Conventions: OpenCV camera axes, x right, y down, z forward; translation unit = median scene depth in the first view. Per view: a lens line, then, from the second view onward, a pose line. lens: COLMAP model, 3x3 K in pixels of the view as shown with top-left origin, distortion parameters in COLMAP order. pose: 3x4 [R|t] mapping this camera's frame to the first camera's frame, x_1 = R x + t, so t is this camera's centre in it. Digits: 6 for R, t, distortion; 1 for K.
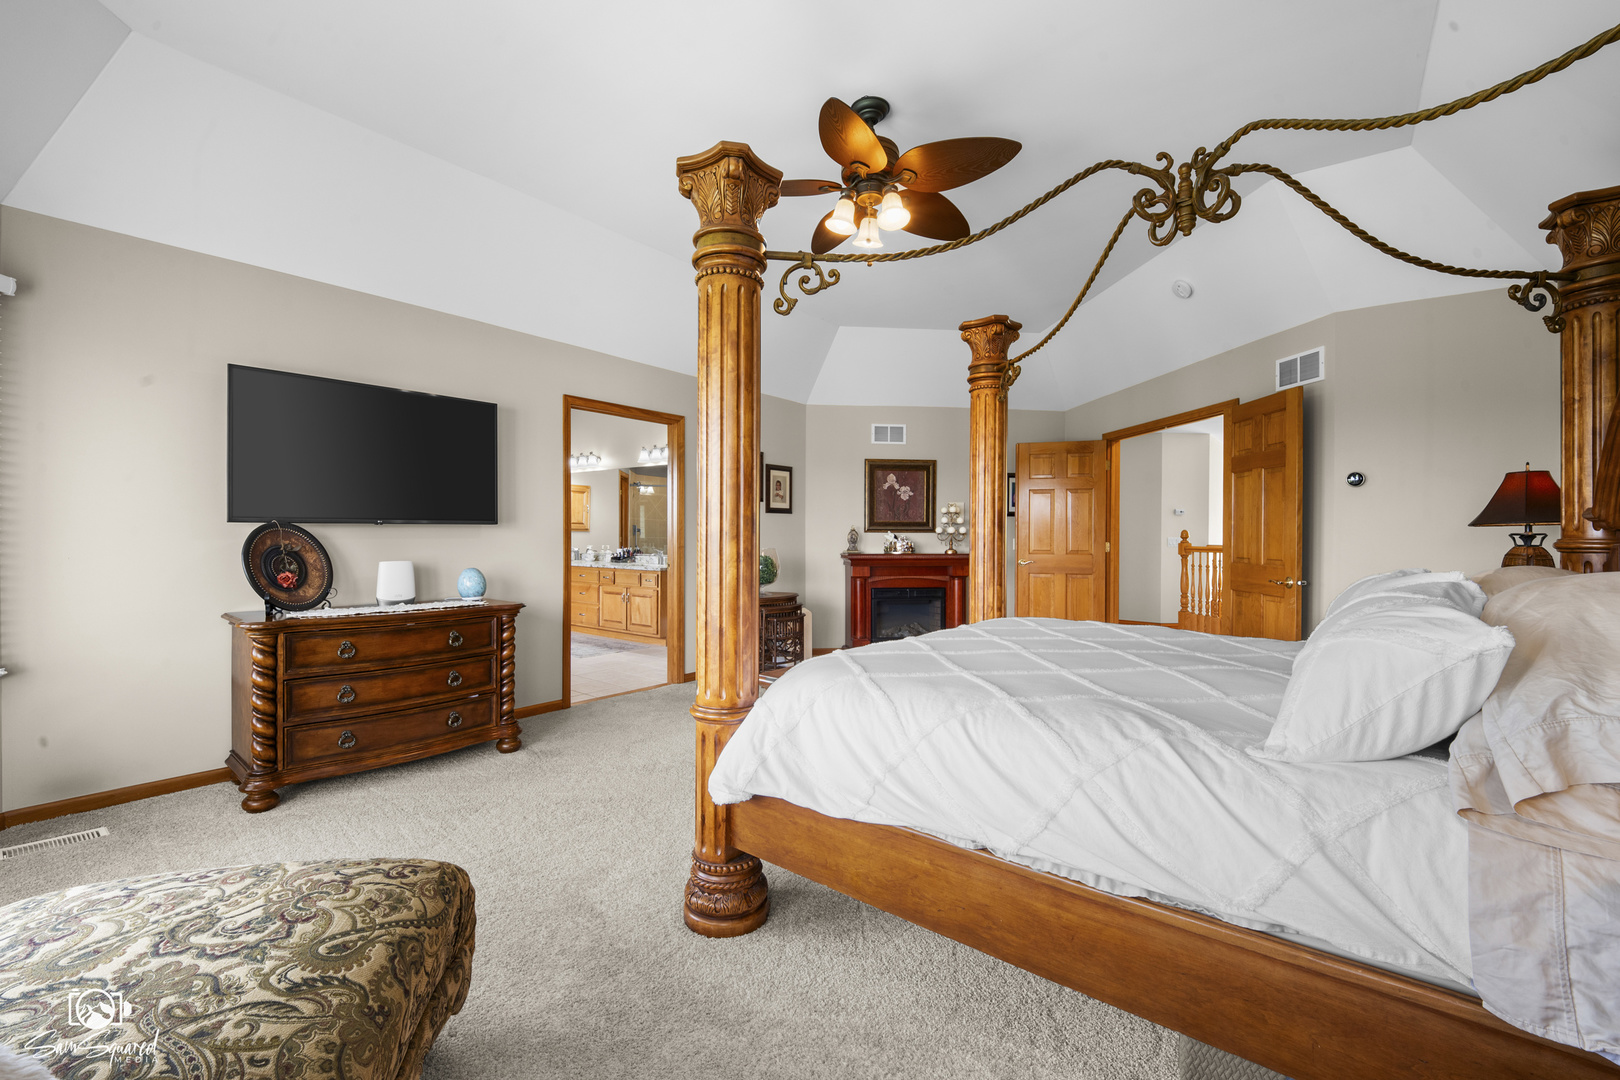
lens RADIAL K [[671.5, 0, 816.7], [0, 671.5, 534.5], [0, 0, 1]] dist [-0.000861, -0.002260]
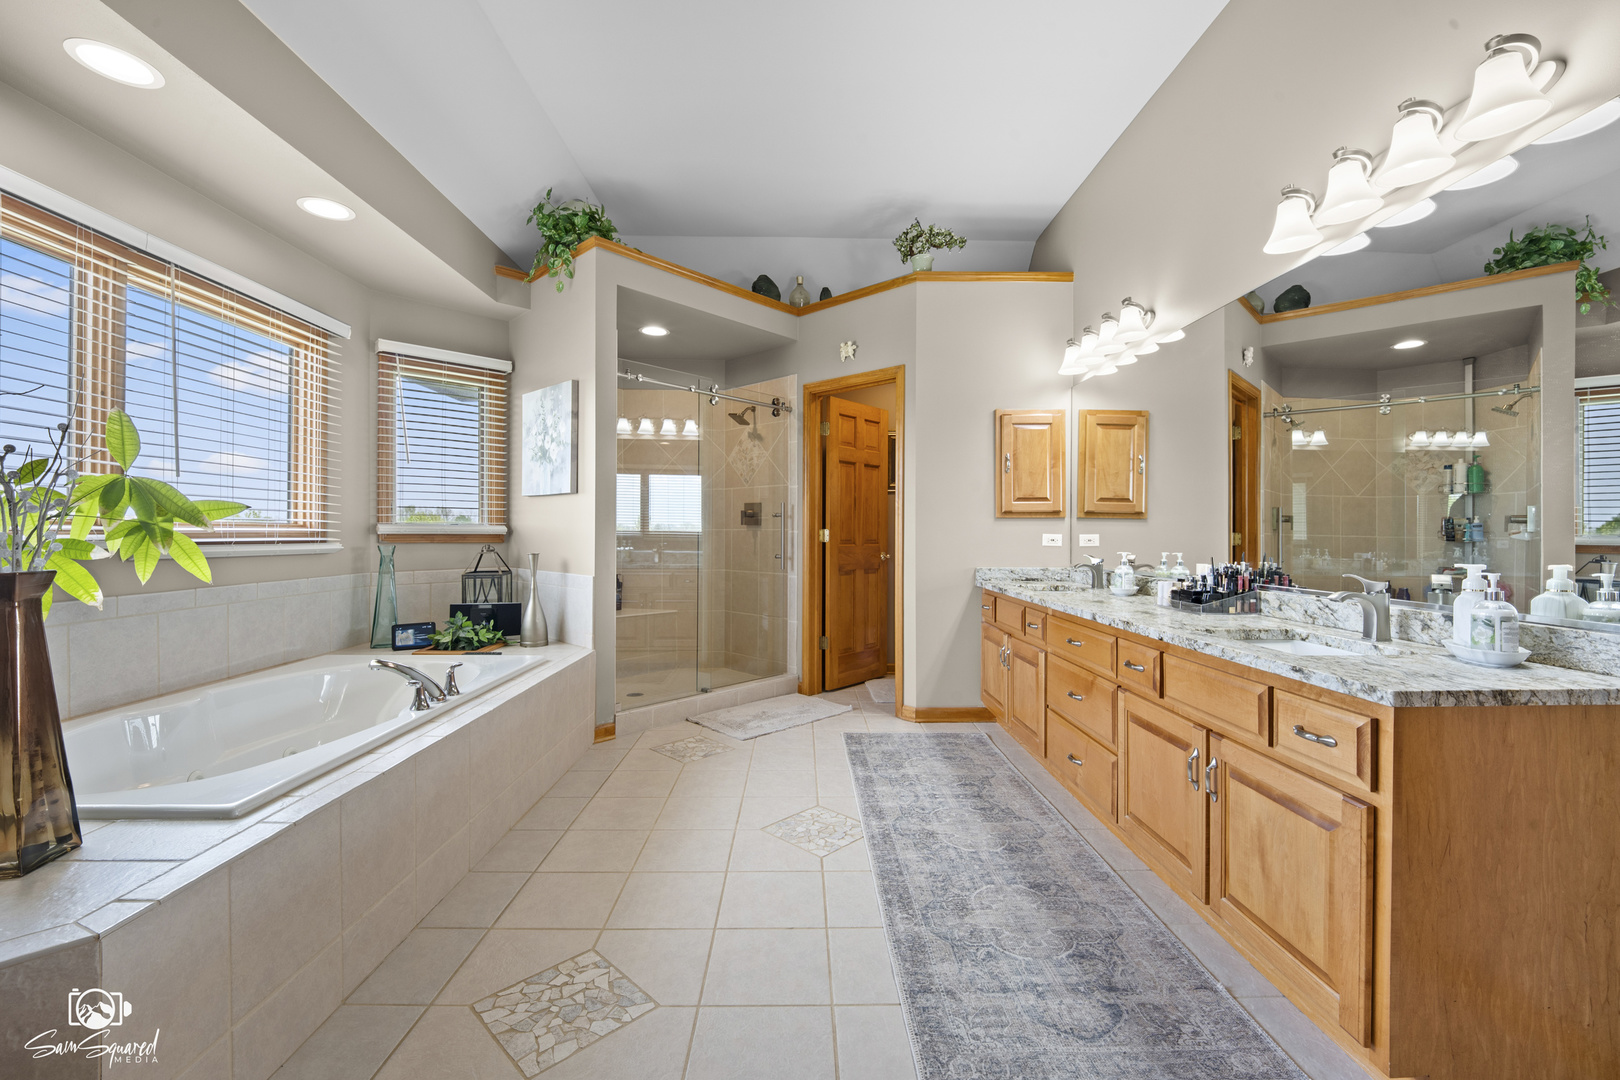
lens RADIAL K [[671.5, 0, 815.6], [0, 671.5, 532.9], [0, 0, 1]] dist [-0.000861, -0.002260]
pose [[0.633929, -0.002512, -0.773387, -0.168480], [-0.004006, 0.999971, -0.006532, 0.009487], [0.773381, 0.007239, 0.633901, 0.669751]]
